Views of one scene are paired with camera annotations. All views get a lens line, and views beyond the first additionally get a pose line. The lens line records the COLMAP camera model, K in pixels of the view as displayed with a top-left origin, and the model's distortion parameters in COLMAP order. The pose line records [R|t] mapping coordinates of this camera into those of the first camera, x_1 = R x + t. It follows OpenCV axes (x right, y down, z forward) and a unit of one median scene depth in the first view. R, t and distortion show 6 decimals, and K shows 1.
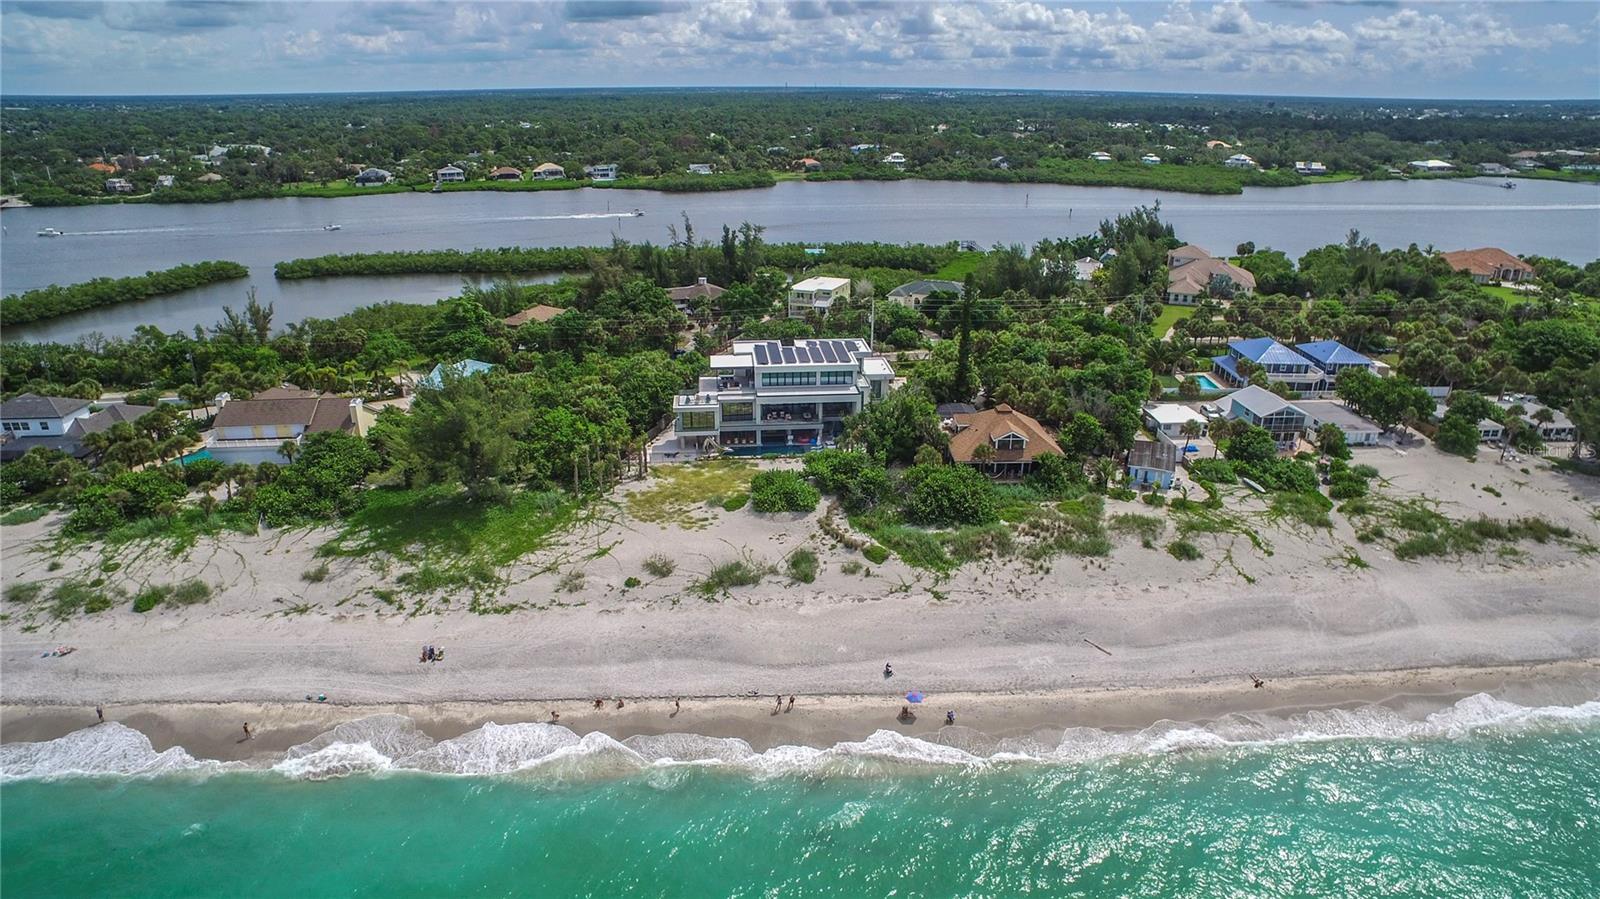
lens RADIAL K [[966.9, 0, 800.4], [0, 966.9, 445.7], [0, 0, 1]] dist [-0.126937, 0.095419]
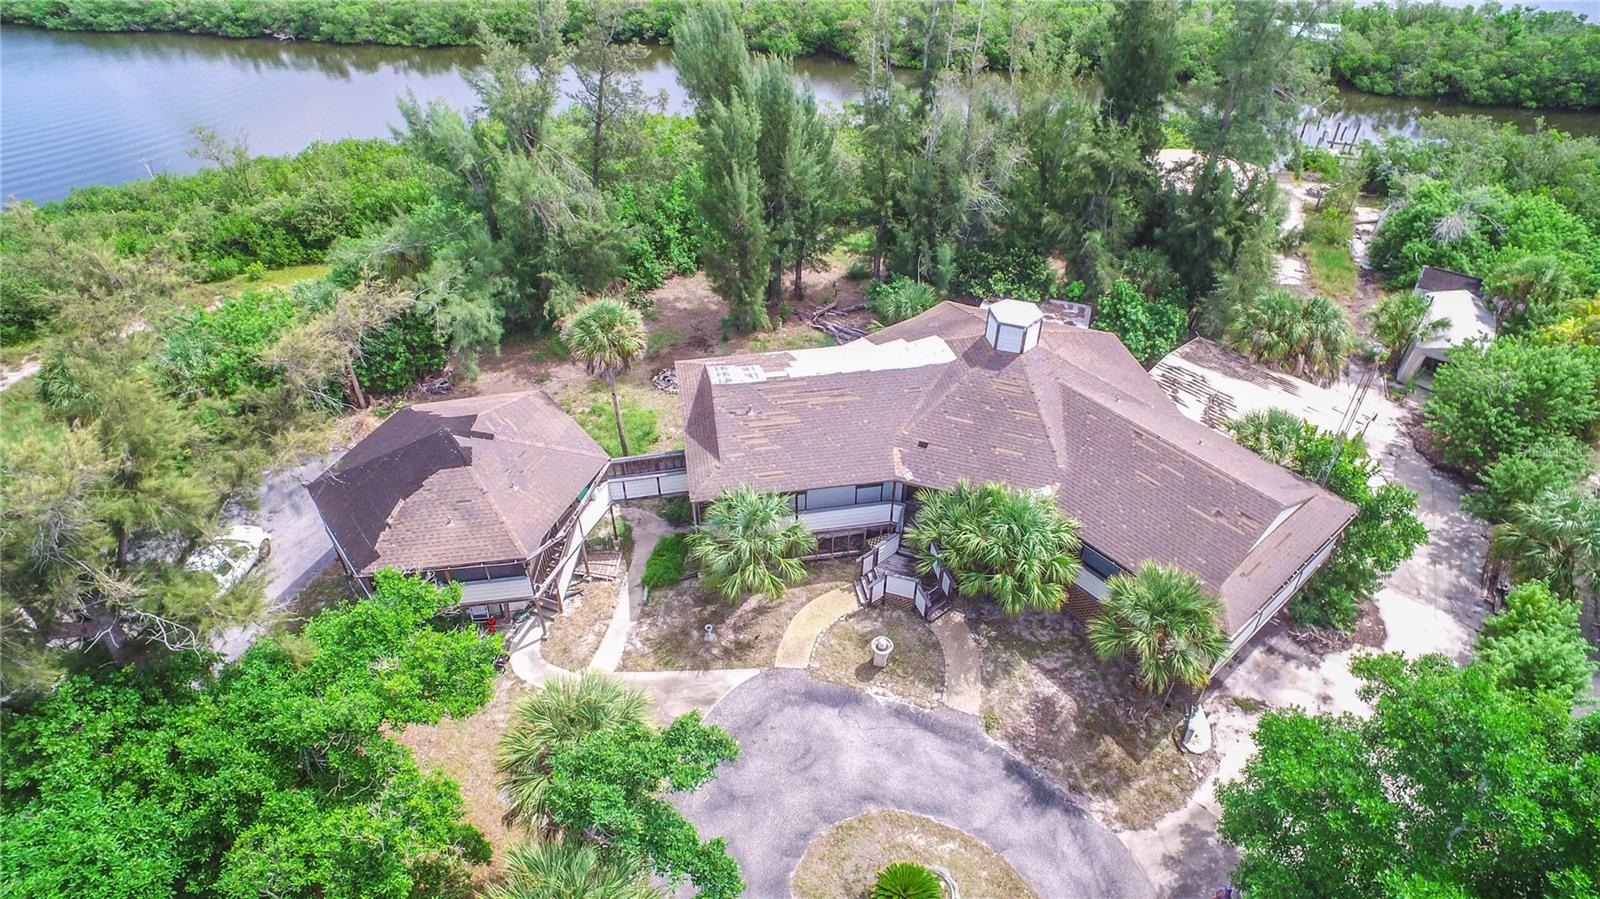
lens RADIAL K [[928.5, 0, 797.4], [0, 928.5, 452.0], [0, 0, 1]] dist [-0.124365, 0.088075]
pose [[0.976102, 0.134725, -0.170511, -0.083221], [-0.076084, 0.946841, 0.312577, -0.151849], [0.203559, -0.292133, 0.934463, 0.659956]]
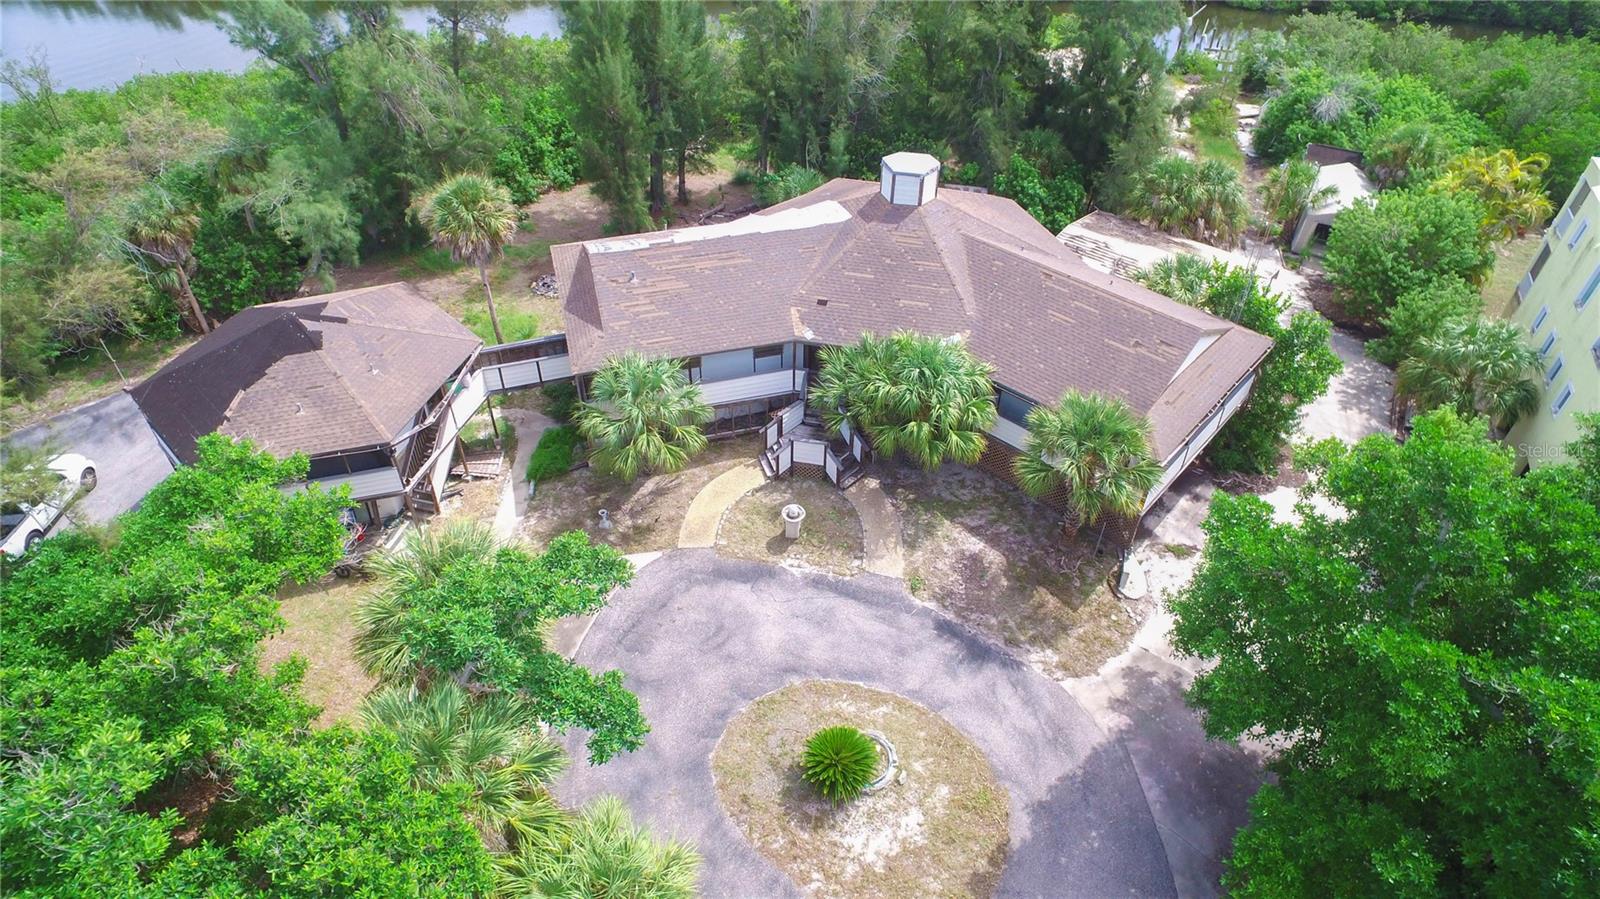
lens RADIAL K [[928.5, 0, 797.4], [0, 928.5, 452.0], [0, 0, 1]] dist [-0.124365, 0.088075]
pose [[0.995356, 0.068376, -0.067762, -0.082232], [-0.042725, 0.944565, 0.325533, -0.137218], [0.086264, -0.321126, 0.943100, 0.663996]]
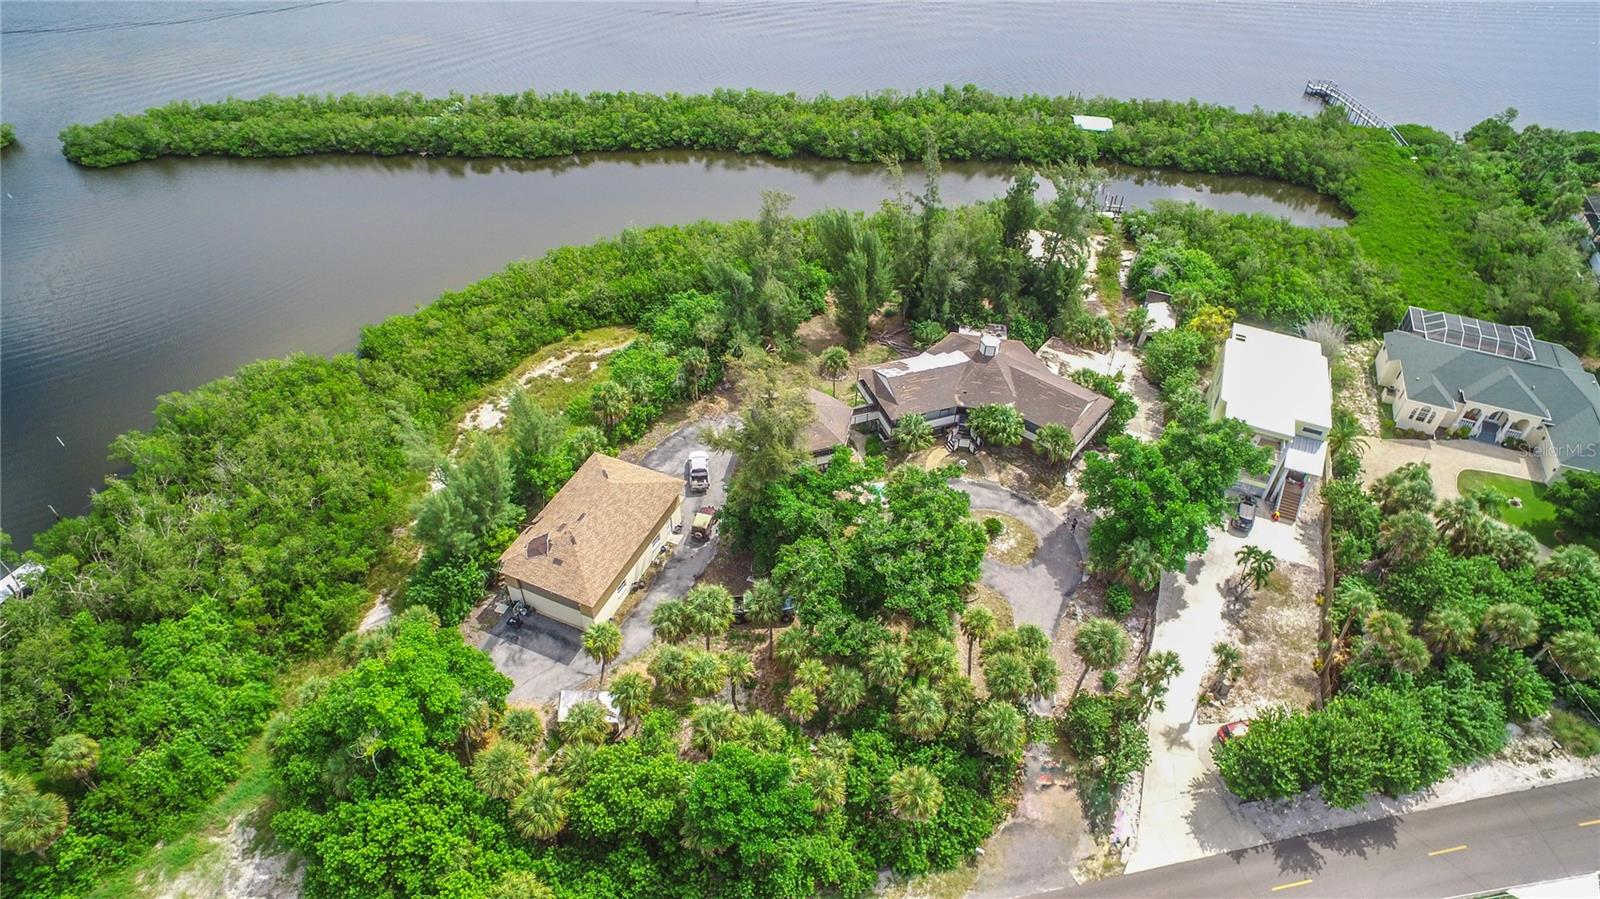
lens RADIAL K [[928.5, 0, 797.4], [0, 928.5, 452.0], [0, 0, 1]] dist [-0.124365, 0.088075]
pose [[0.999140, 0.039396, -0.012907, -0.137432], [-0.032521, 0.937927, 0.345304, -0.203999], [0.025709, -0.344587, 0.938402, 0.473891]]
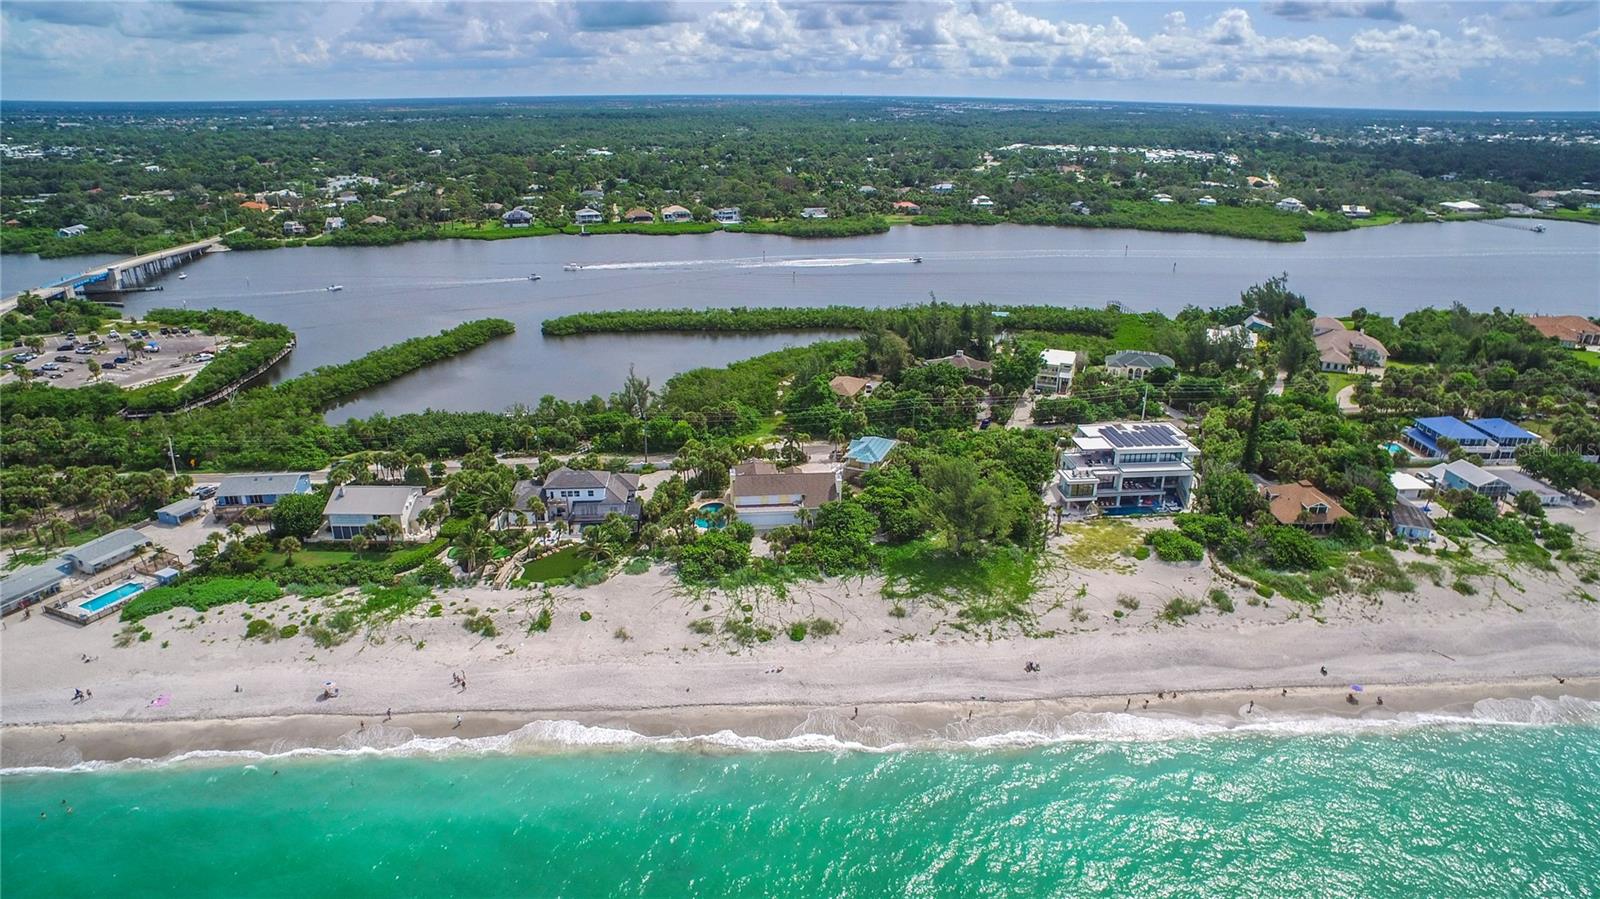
lens RADIAL K [[945.8, 0, 803.9], [0, 945.8, 453.9], [0, 0, 1]] dist [-0.122915, 0.091462]
pose [[0.999959, 0.002320, 0.008755, -0.240354], [-0.002394, 0.999962, 0.008414, -0.040885], [-0.008735, -0.008435, 0.999926, -0.151425]]
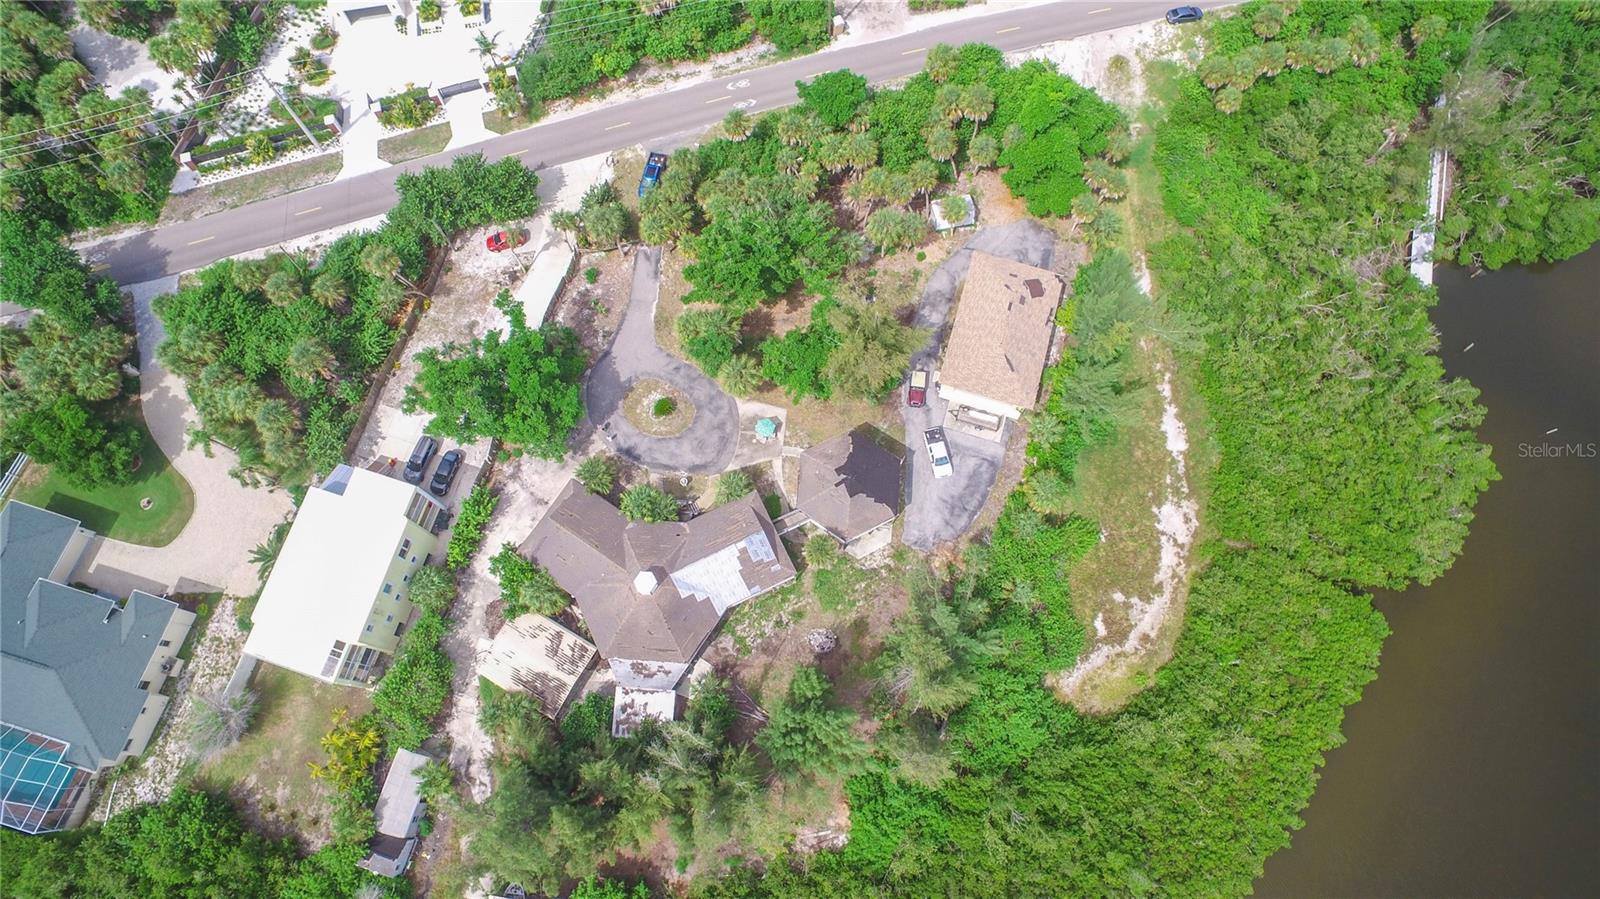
lens RADIAL K [[928.5, 0, 797.4], [0, 928.5, 452.0], [0, 0, 1]] dist [-0.124365, 0.088075]
pose [[-0.997519, 0.065340, -0.026205, -0.117899], [-0.028934, -0.041178, 0.998733, -0.400431], [0.064178, 0.997013, 0.042966, 0.729926]]
